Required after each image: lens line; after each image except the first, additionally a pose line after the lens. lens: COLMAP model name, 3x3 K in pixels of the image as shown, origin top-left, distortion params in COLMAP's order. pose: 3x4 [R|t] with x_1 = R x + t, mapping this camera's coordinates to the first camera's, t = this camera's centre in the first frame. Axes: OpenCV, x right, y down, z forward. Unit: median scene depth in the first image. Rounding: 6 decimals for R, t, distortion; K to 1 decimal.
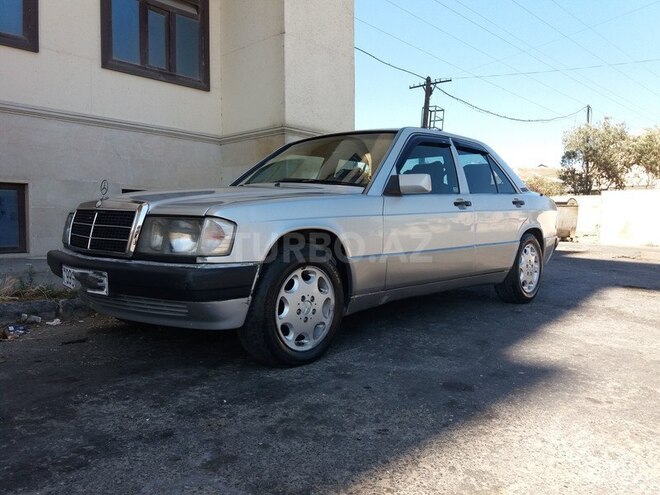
lens RADIAL K [[549.6, 0, 330.0], [0, 549.6, 247.5], [0, 0, 1]] dist [0.120457, -0.217105]
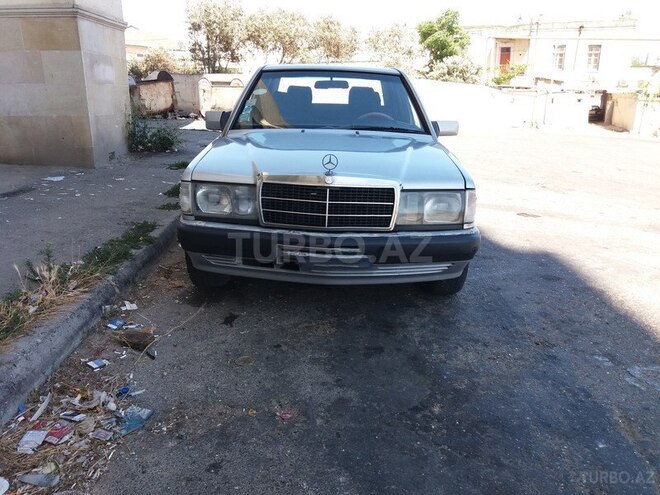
lens RADIAL K [[549.6, 0, 330.0], [0, 549.6, 247.5], [0, 0, 1]] dist [0.120457, -0.217105]
pose [[0.719621, -0.185858, 0.669032, -1.086394], [0.014613, 0.967353, 0.253013, -0.208415], [-0.694214, -0.172297, 0.698843, 0.300011]]
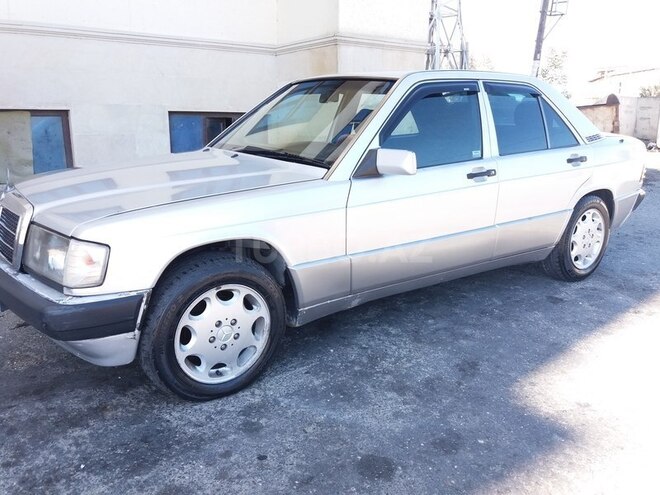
lens RADIAL K [[544.9, 0, 330.0], [0, 544.9, 247.5], [0, 0, 1]] dist [0.048462, -0.067482]
pose [[0.976746, 0.056871, -0.206722, 0.267552], [-0.013096, 0.978204, 0.207235, -0.184184], [0.214002, -0.199708, 0.956201, 0.269342]]
